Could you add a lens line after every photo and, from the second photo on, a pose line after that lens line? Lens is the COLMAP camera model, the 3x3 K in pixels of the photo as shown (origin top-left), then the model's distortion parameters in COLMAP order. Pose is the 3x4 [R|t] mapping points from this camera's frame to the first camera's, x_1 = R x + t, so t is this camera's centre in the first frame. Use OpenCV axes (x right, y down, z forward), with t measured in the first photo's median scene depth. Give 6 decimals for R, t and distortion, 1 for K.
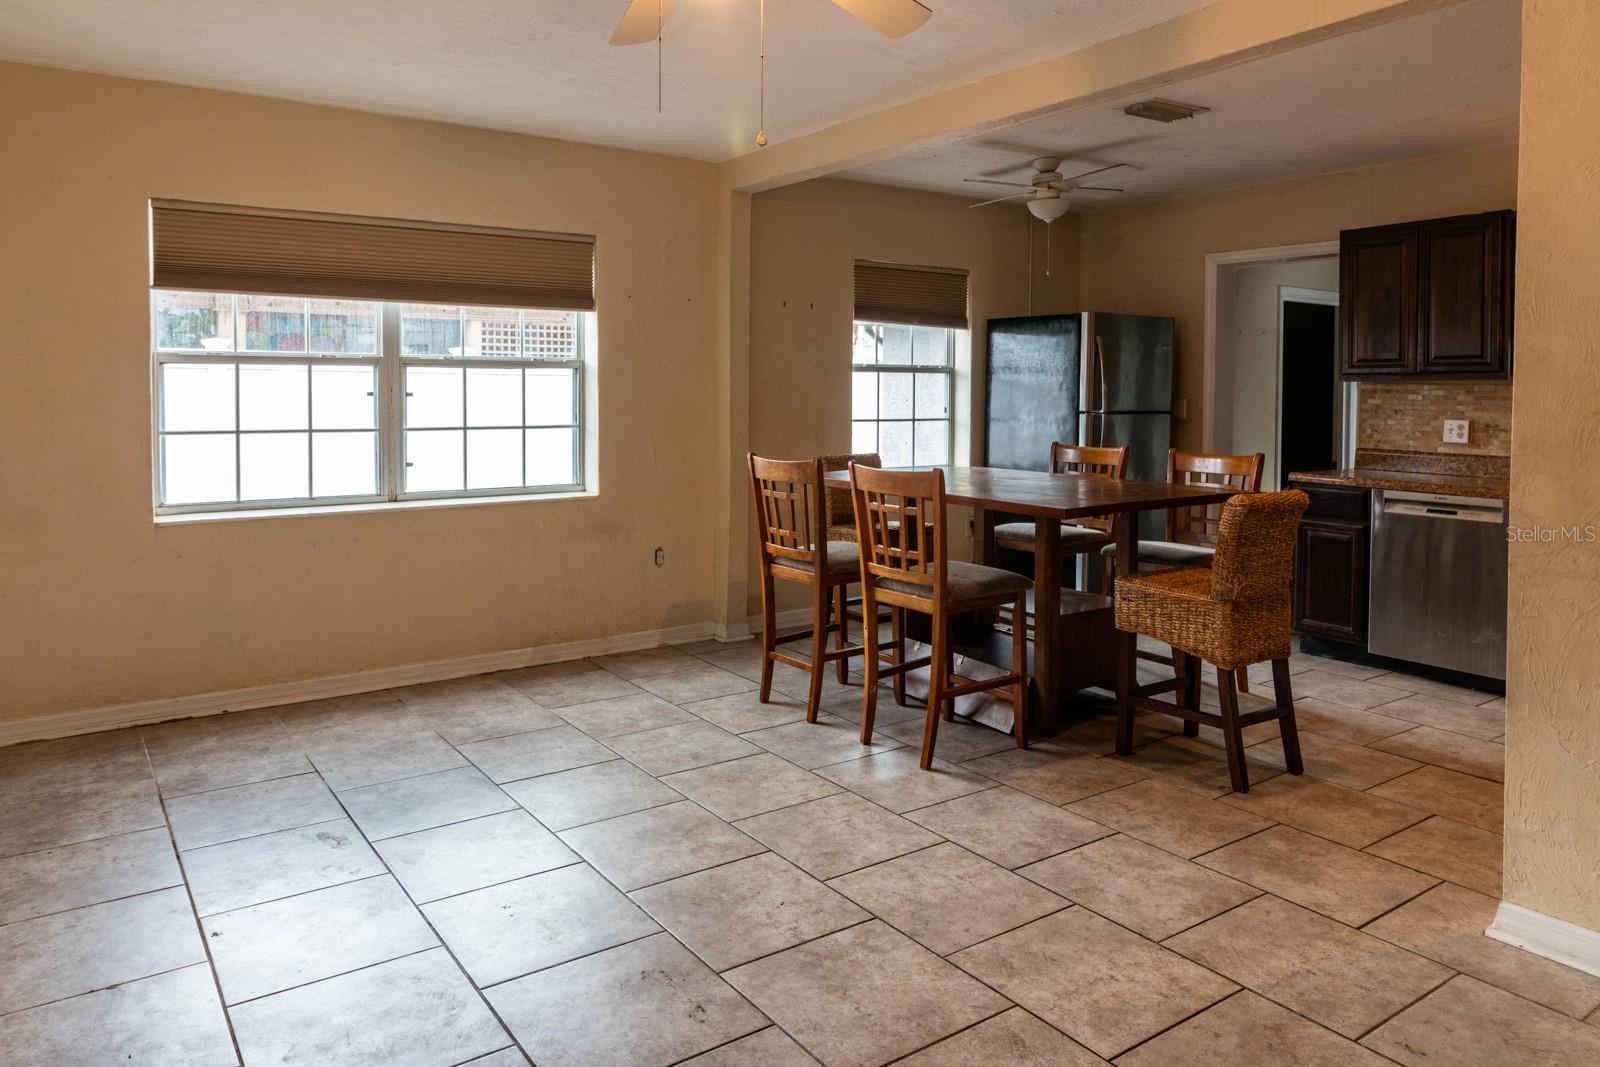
lens RADIAL K [[1135.4, 0, 798.0], [0, 1135.4, 415.1], [0, 0, 1]] dist [0.000982, -0.001139]
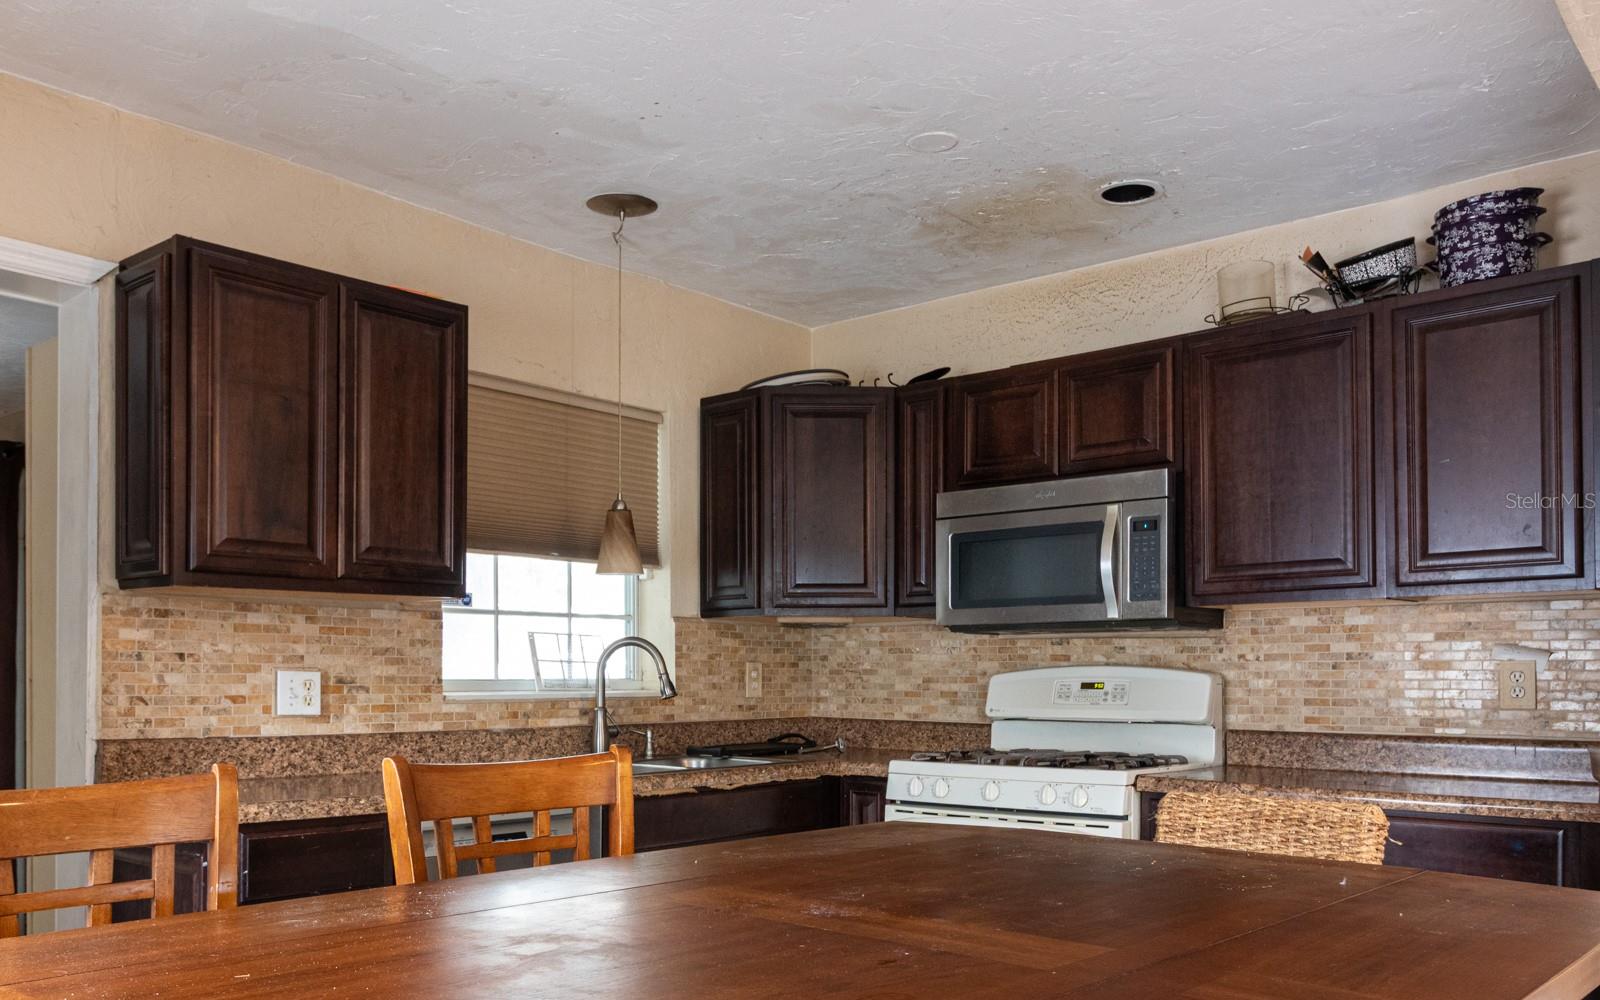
lens RADIAL K [[1299.9, 0, 797.2], [0, 1299.9, 668.1], [0, 0, 1]] dist [0.004094, -0.001327]
pose [[-0.223608, -0.001465, 0.974678, -0.090911], [0.018270, 0.999817, 0.005694, 0.005751], [-0.974508, 0.019081, -0.223540, 1.446070]]
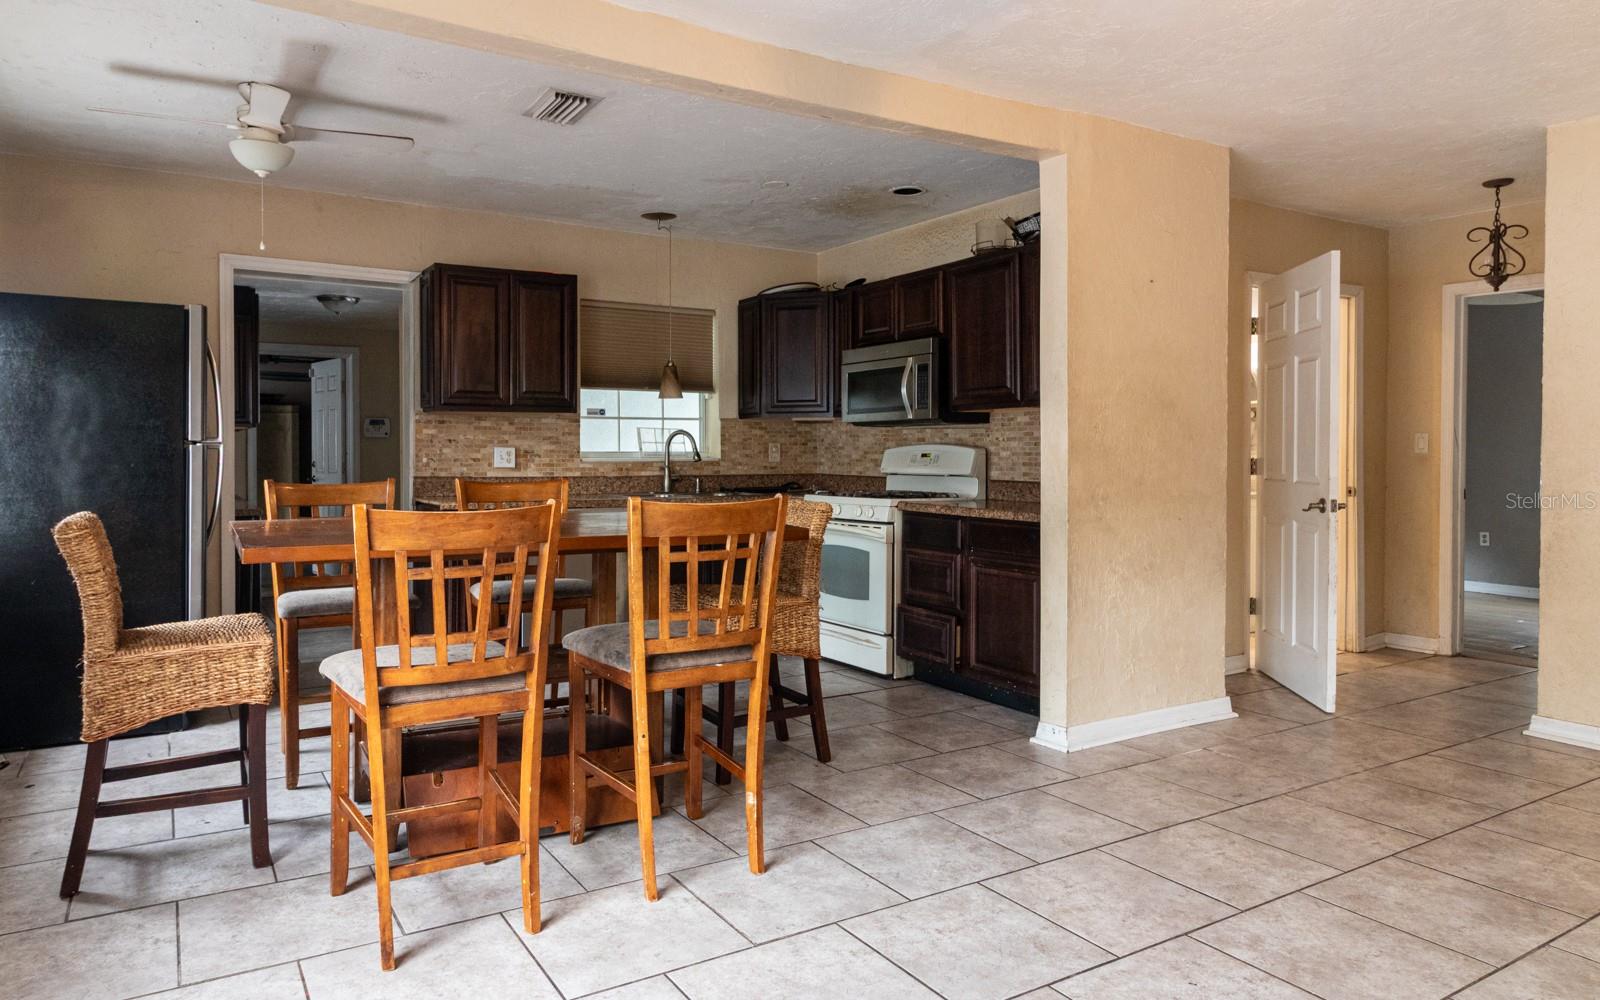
lens RADIAL K [[982.3, 0, 796.3], [0, 982.3, 464.8], [0, 0, 1]] dist [0.001155, -0.001399]
pose [[0.059209, -0.019165, 0.998062, -0.628611], [0.020607, 0.999626, 0.017973, 0.015806], [-0.998033, 0.019503, 0.059582, 1.027197]]
